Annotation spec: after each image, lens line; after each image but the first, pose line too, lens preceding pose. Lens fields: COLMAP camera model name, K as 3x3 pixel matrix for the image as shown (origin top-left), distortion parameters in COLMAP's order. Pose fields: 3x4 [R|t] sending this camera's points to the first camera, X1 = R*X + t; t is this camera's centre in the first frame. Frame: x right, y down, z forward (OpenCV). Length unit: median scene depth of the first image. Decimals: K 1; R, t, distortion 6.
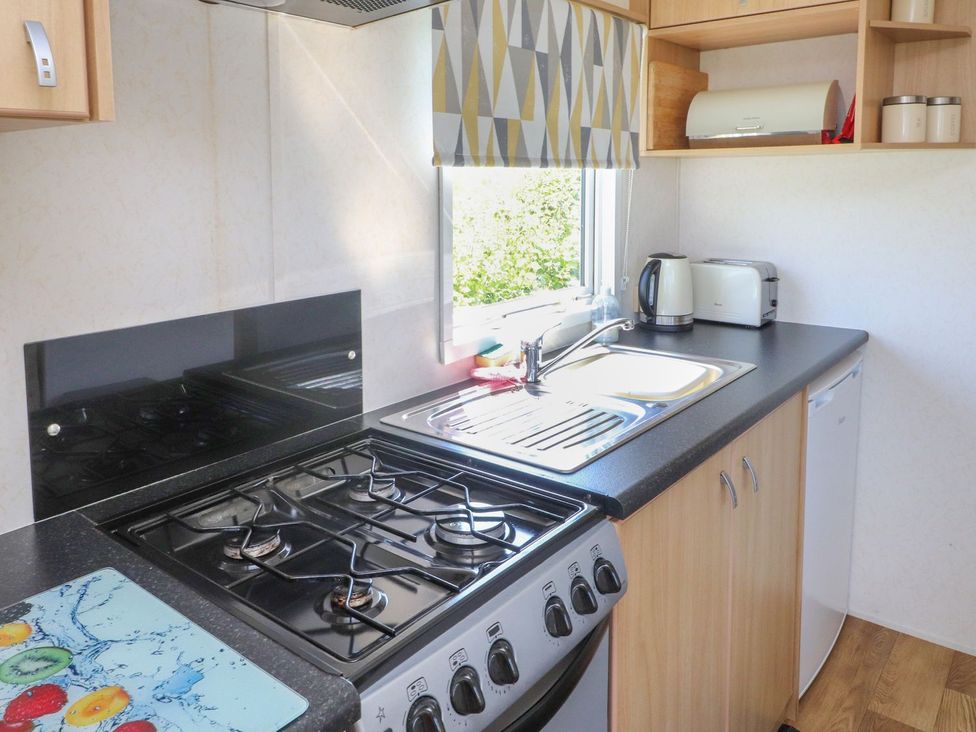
lens RADIAL K [[759.4, 0, 480.9], [0, 759.4, 247.0], [0, 0, 1]] dist [0.021085, -0.016017]
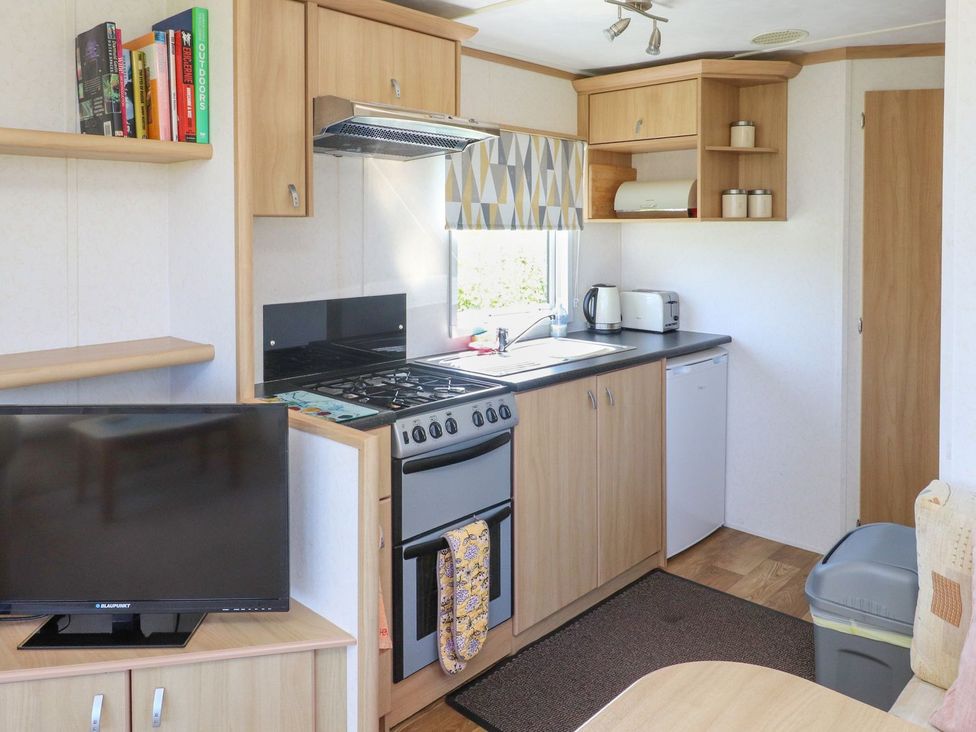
lens RADIAL K [[759.4, 0, 486.5], [0, 759.4, 242.2], [0, 0, 1]] dist [0.021085, -0.016017]
pose [[0.997508, 0.009713, -0.069875, 0.133164], [-0.014983, 0.997049, -0.075287, 0.051436], [0.068938, 0.076147, 0.994711, -0.682310]]
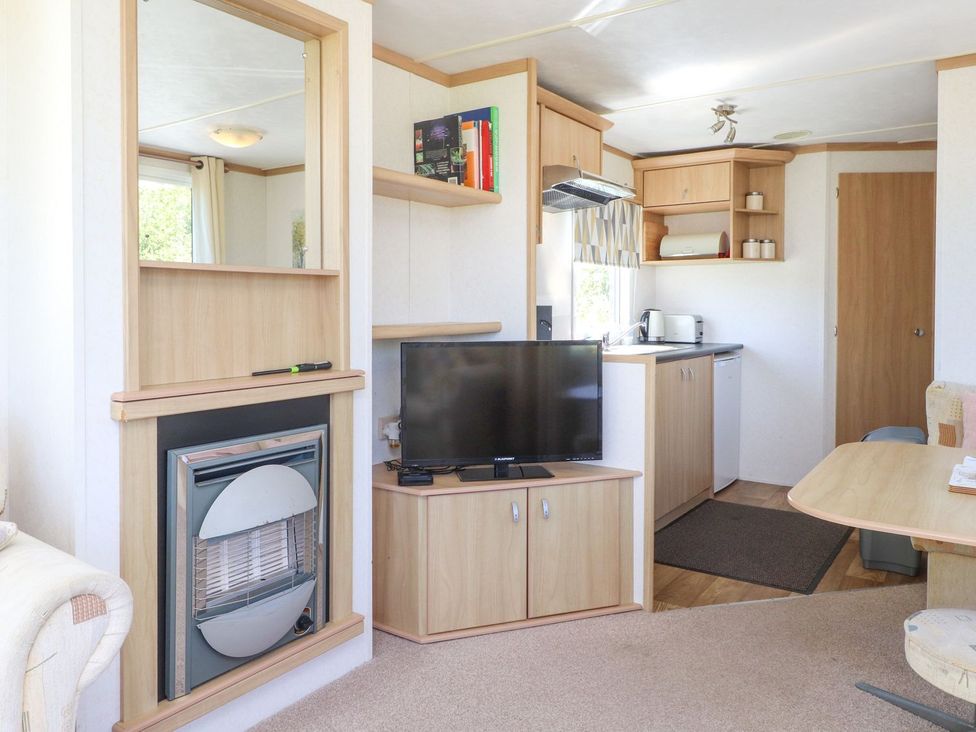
lens RADIAL K [[718.3, 0, 488.8], [0, 718.3, 312.6], [0, 0, 1]] dist [-0.003827, -0.003623]
pose [[0.998125, 0.006237, 0.060882, -0.401877], [-0.001225, 0.996630, -0.082020, 0.218993], [-0.061188, 0.081791, 0.994769, -1.172553]]
